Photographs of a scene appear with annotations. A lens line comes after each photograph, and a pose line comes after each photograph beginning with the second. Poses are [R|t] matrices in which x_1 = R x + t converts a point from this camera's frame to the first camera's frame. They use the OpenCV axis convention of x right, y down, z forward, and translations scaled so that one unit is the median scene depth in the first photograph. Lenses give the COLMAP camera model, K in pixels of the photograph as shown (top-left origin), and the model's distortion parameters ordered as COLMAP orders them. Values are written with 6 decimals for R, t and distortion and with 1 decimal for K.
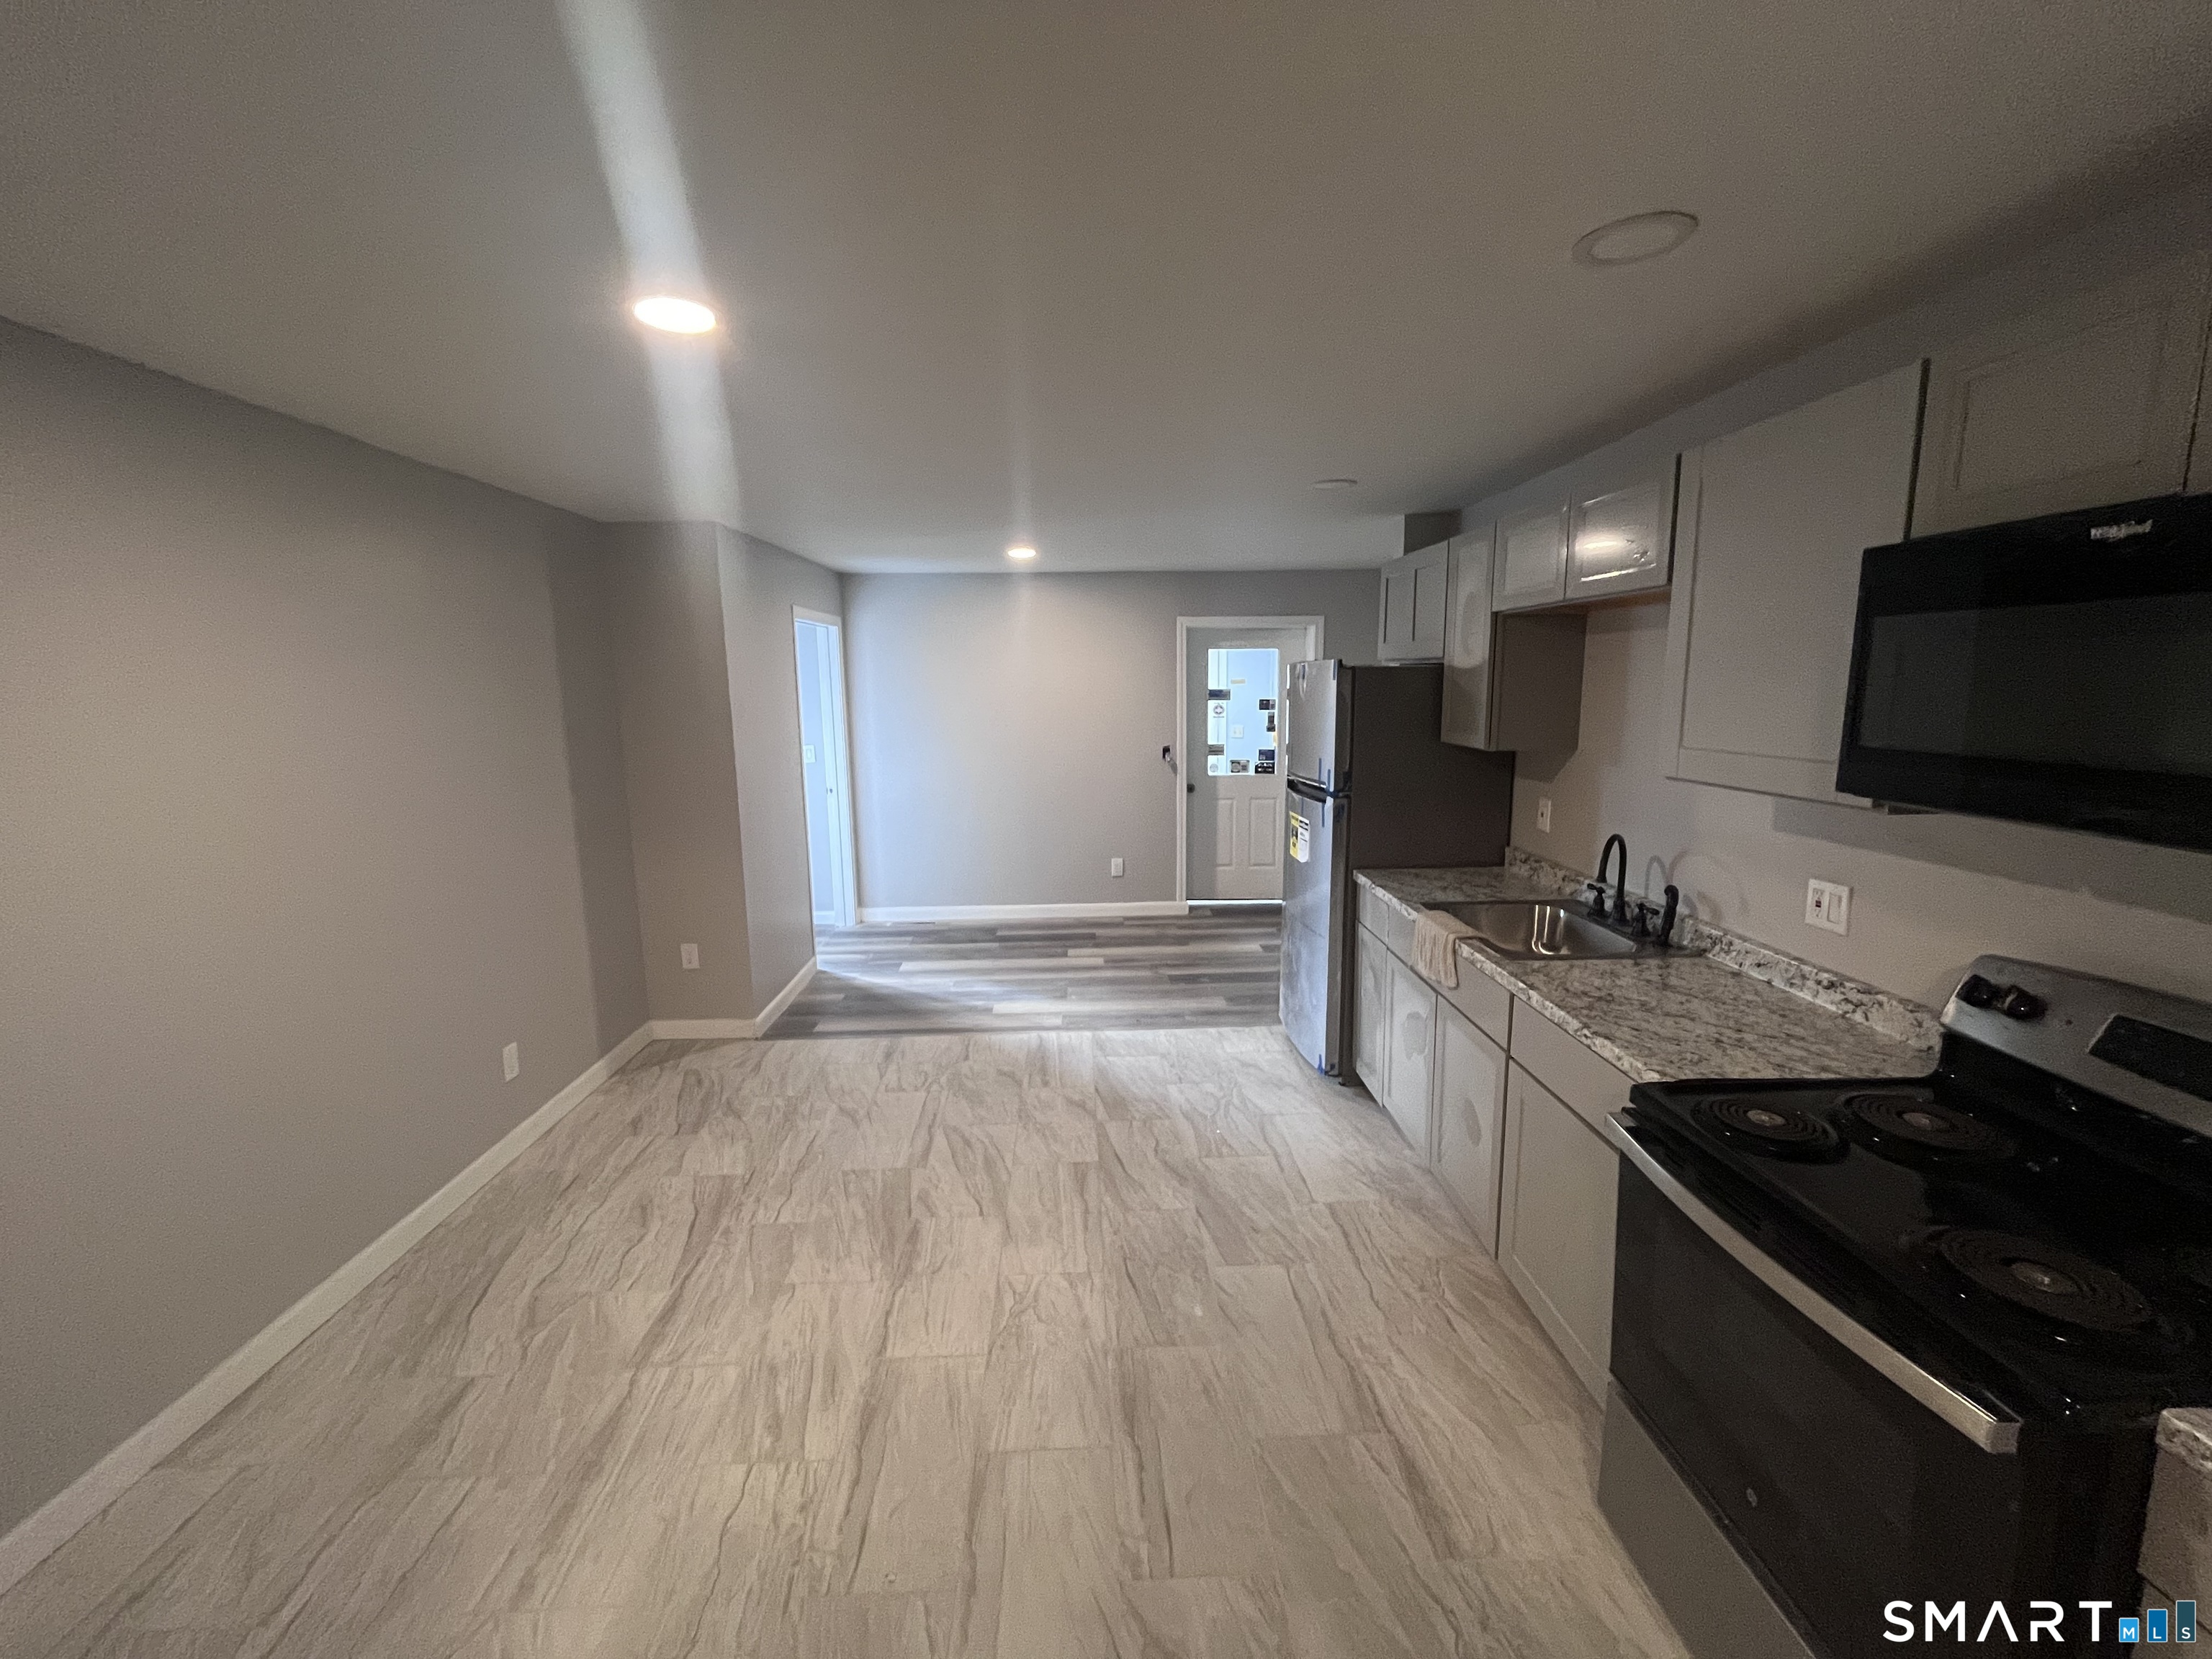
lens RADIAL K [[906.3, 0, 1106.3], [0, 906.3, 828.2], [0, 0, 1]] dist [-0.001868, -0.000069]
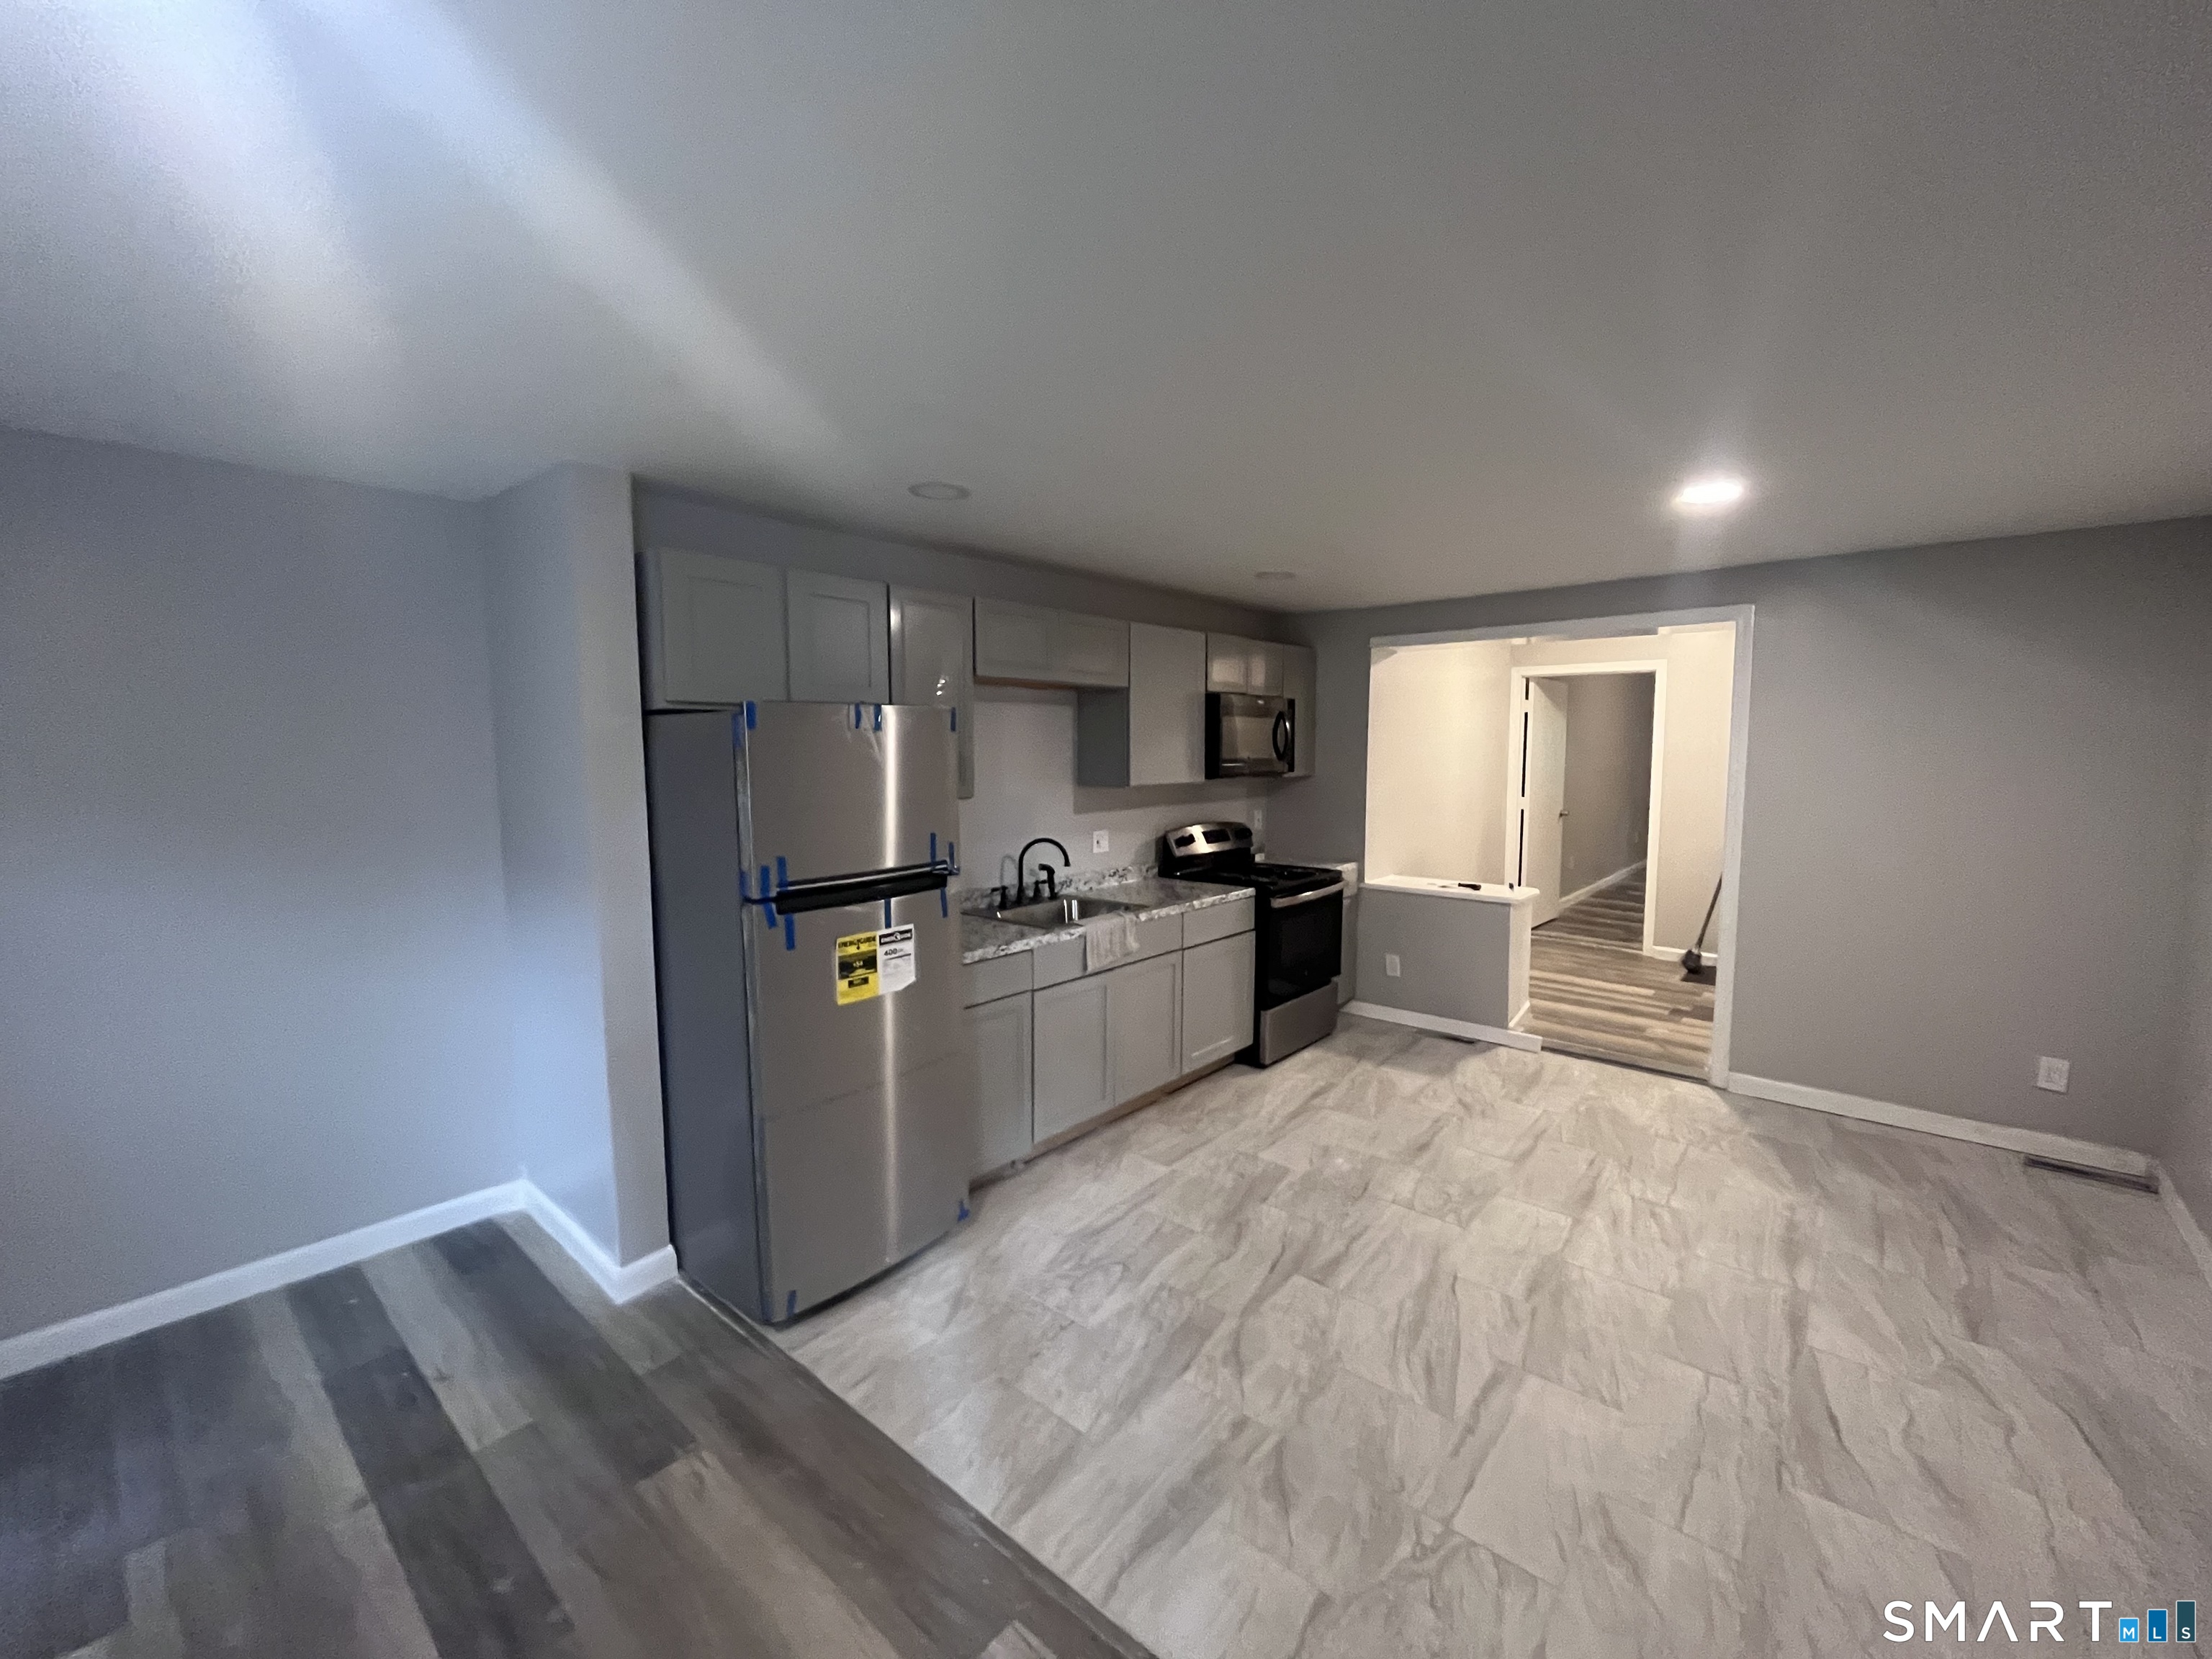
lens RADIAL K [[906.3, 0, 1106.7], [0, 906.3, 827.2], [0, 0, 1]] dist [-0.001868, -0.000069]
pose [[-0.730320, -0.050301, 0.681251, -0.502998], [0.121546, 0.971803, 0.202055, -0.280331], [-0.672205, 0.230368, -0.703613, 1.833507]]
